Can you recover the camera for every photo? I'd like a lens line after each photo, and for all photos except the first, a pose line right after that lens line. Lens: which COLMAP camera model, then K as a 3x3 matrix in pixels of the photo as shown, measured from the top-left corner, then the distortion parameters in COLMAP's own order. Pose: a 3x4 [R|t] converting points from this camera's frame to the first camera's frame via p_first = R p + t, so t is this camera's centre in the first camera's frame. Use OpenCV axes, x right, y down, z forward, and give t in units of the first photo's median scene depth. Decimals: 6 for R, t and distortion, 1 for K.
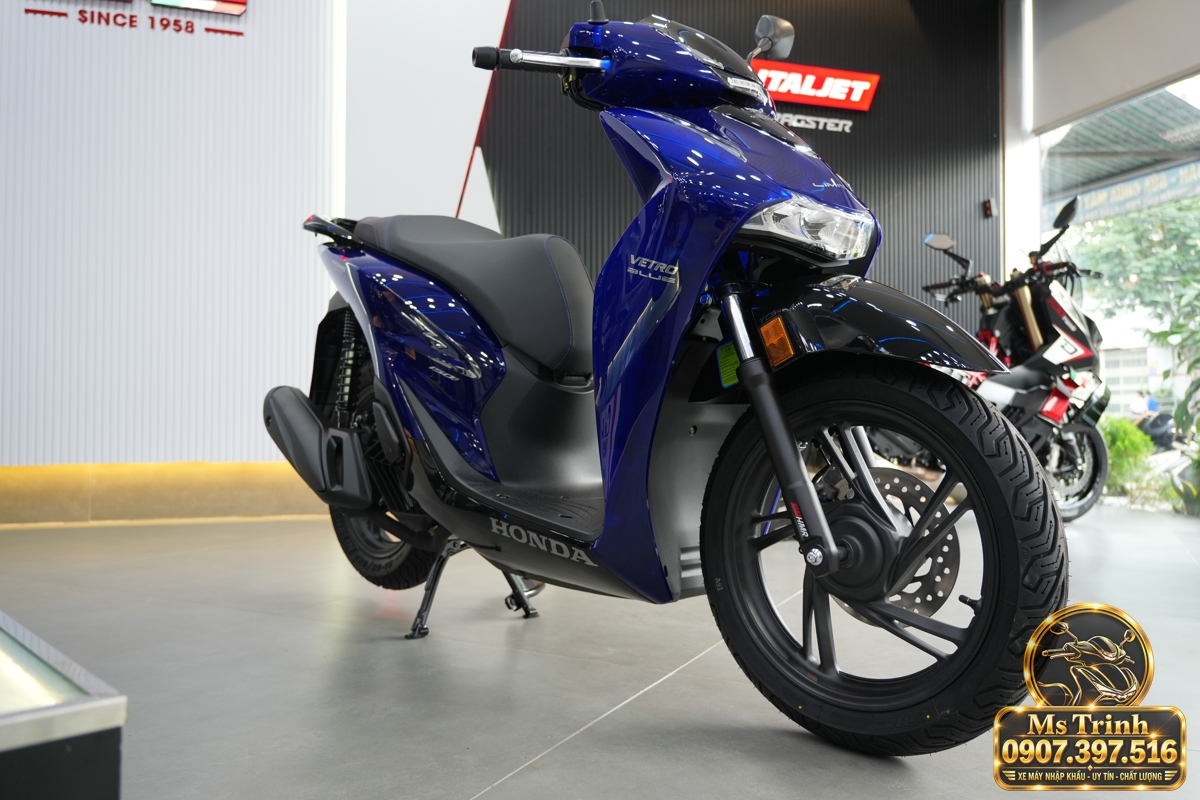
lens RADIAL K [[926.9, 0, 600.0], [0, 926.9, 400.0], [0, 0, 1]] dist [-0.006764, -0.001508]
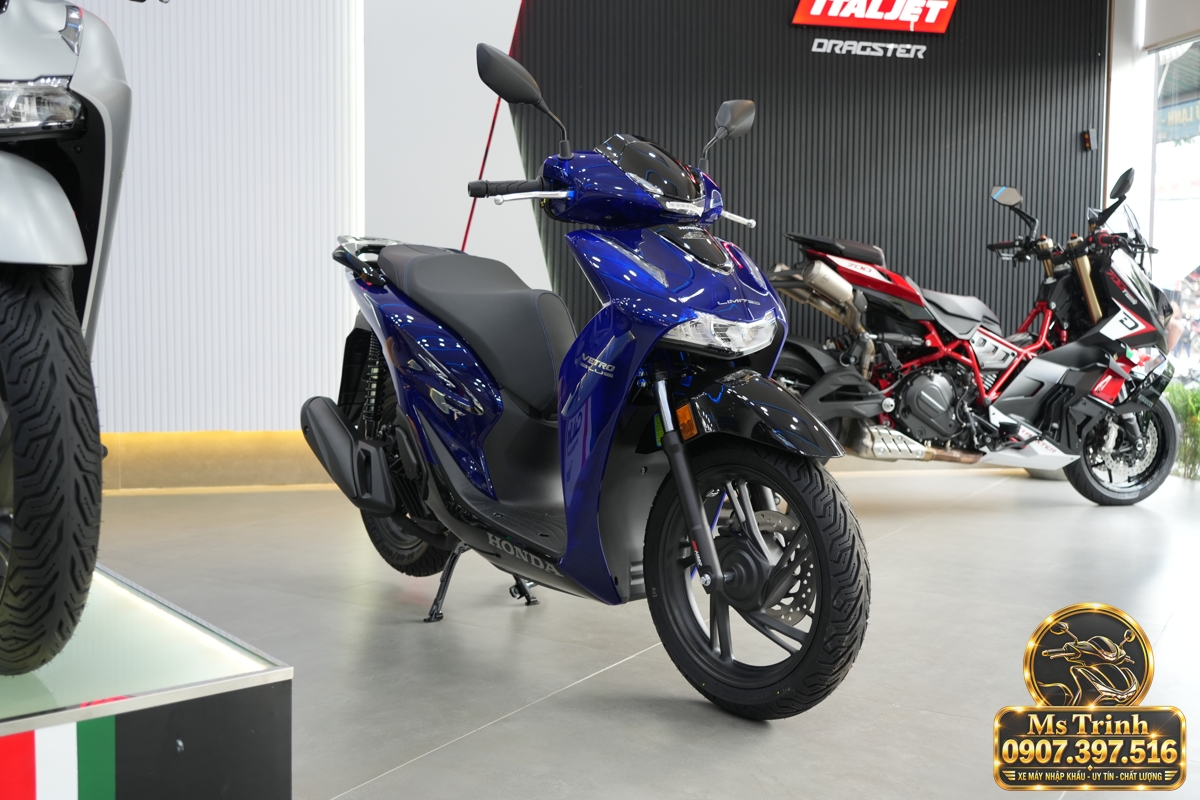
lens RADIAL K [[1203.3, 0, 600.0], [0, 1203.3, 400.0], [0, 0, 1]] dist [0.000680, -0.005356]
pose [[0.997277, 0.010514, -0.072996, 0.123065], [-0.004105, 0.996164, 0.087404, -0.159335], [0.073635, -0.086867, 0.993495, -0.488931]]
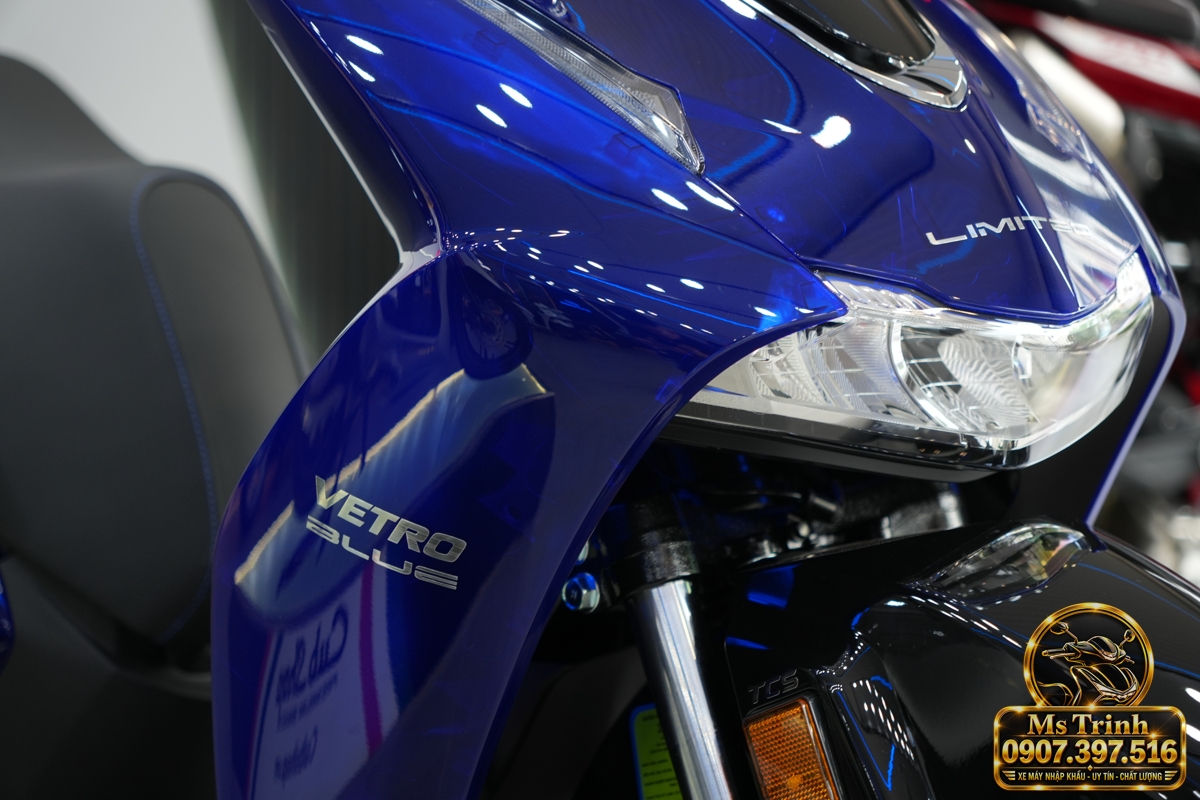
lens RADIAL K [[2585.6, 0, 600.0], [0, 2585.6, 400.0], [0, 0, 1]] dist [0.035476, 0.367745]
pose [[0.999798, -0.015257, 0.013114, 0.074984], [0.013718, 0.993797, 0.110356, -0.178533], [-0.014716, -0.110154, 0.993806, 0.118945]]
